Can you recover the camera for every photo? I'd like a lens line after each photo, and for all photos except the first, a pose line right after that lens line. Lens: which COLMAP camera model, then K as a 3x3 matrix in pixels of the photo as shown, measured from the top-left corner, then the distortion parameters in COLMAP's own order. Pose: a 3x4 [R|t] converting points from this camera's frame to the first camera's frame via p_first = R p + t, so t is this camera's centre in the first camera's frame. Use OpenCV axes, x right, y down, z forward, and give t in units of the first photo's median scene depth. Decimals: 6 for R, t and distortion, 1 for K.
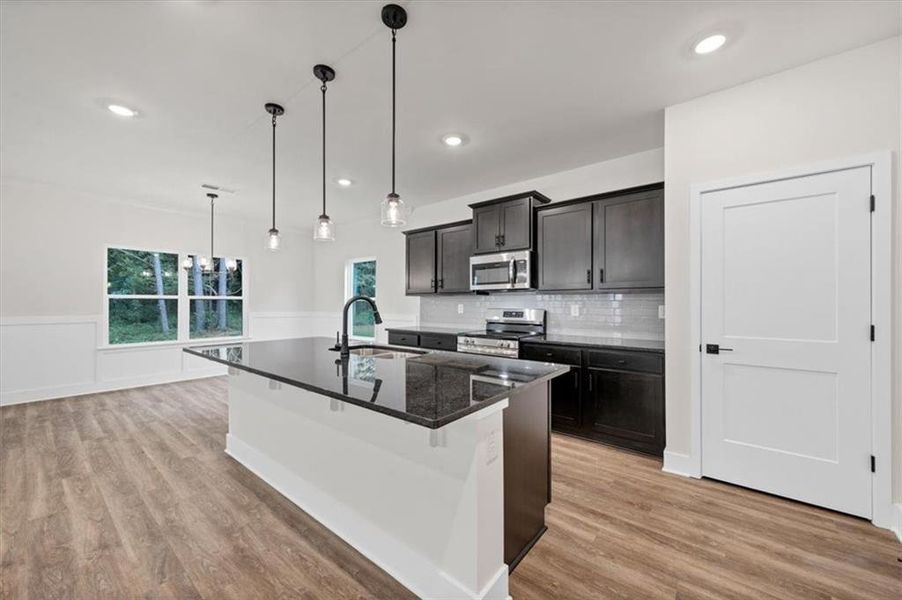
lens RADIAL K [[333.2, 0, 454.4], [0, 333.2, 300.2], [0, 0, 1]] dist [-0.002342, 0.000432]
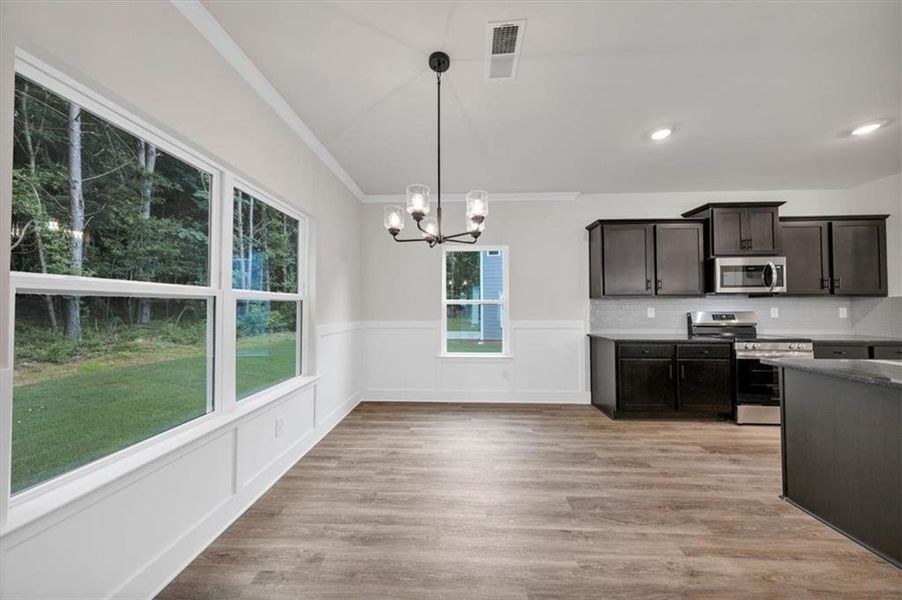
lens RADIAL K [[287.7, 0, 446.4], [0, 287.7, 301.3], [0, 0, 1]] dist [0.001286, -0.000063]
pose [[0.815132, 0.007728, 0.579224, -1.169407], [-0.001577, 0.999937, -0.011122, 0.004996], [-0.579273, 0.008152, 0.815093, 0.859808]]
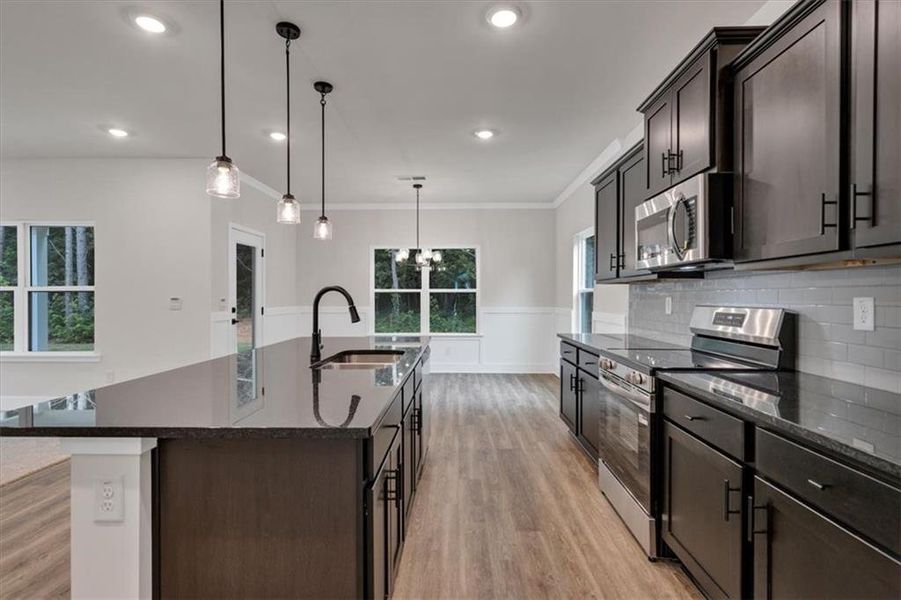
lens RADIAL K [[441.4, 0, 455.1], [0, 441.4, 300.8], [0, 0, 1]] dist [0.001688, 0.000200]
pose [[0.602379, 0.004932, -0.798195, 0.475632], [0.009500, 0.999866, 0.013347, 0.007182], [0.798153, -0.015623, 0.602252, 0.382946]]
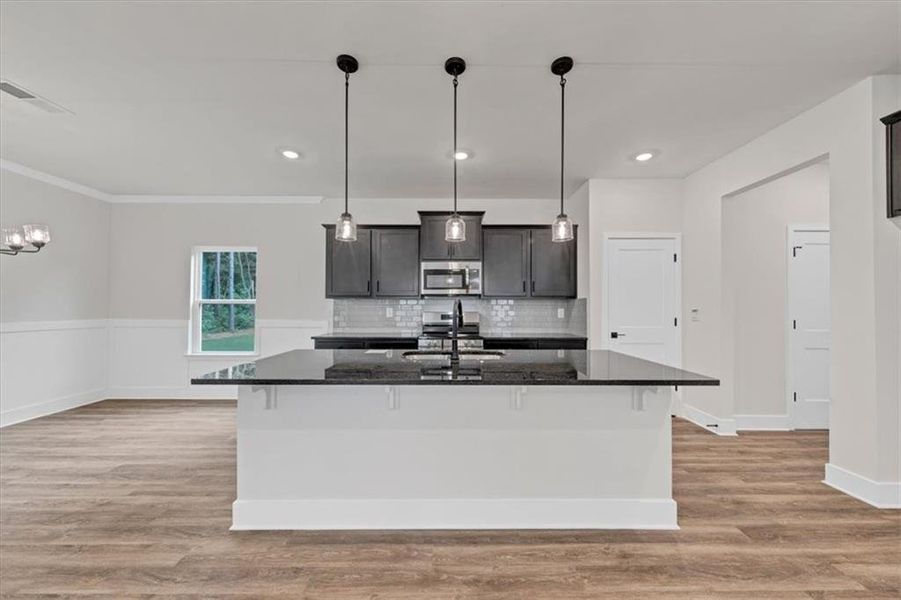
lens RADIAL K [[332.8, 0, 447.6], [0, 332.8, 303.6], [0, 0, 1]] dist [-0.002342, 0.000432]
pose [[0.782017, 0.004486, 0.623241, -0.587830], [-0.006703, 0.999977, 0.001213, -0.003169], [-0.623221, -0.005126, 0.782029, 0.158995]]
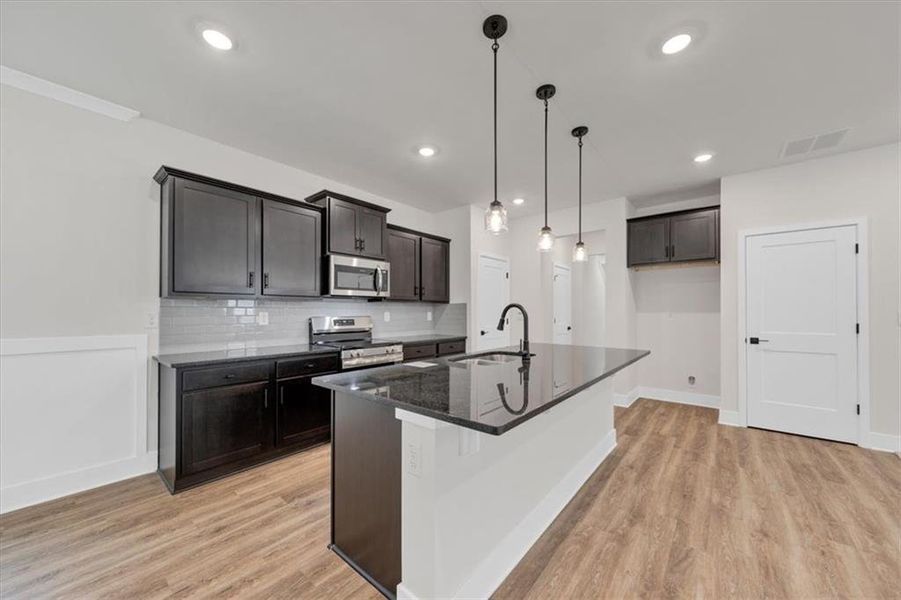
lens RADIAL K [[332.8, 0, 451.5], [0, 332.8, 309.2], [0, 0, 1]] dist [-0.002342, 0.000432]
pose [[0.028326, 0.002033, 0.999597, -0.853127], [-0.011950, 0.999927, -0.001695, 0.003426], [-0.999527, -0.011898, 0.028348, 0.747490]]
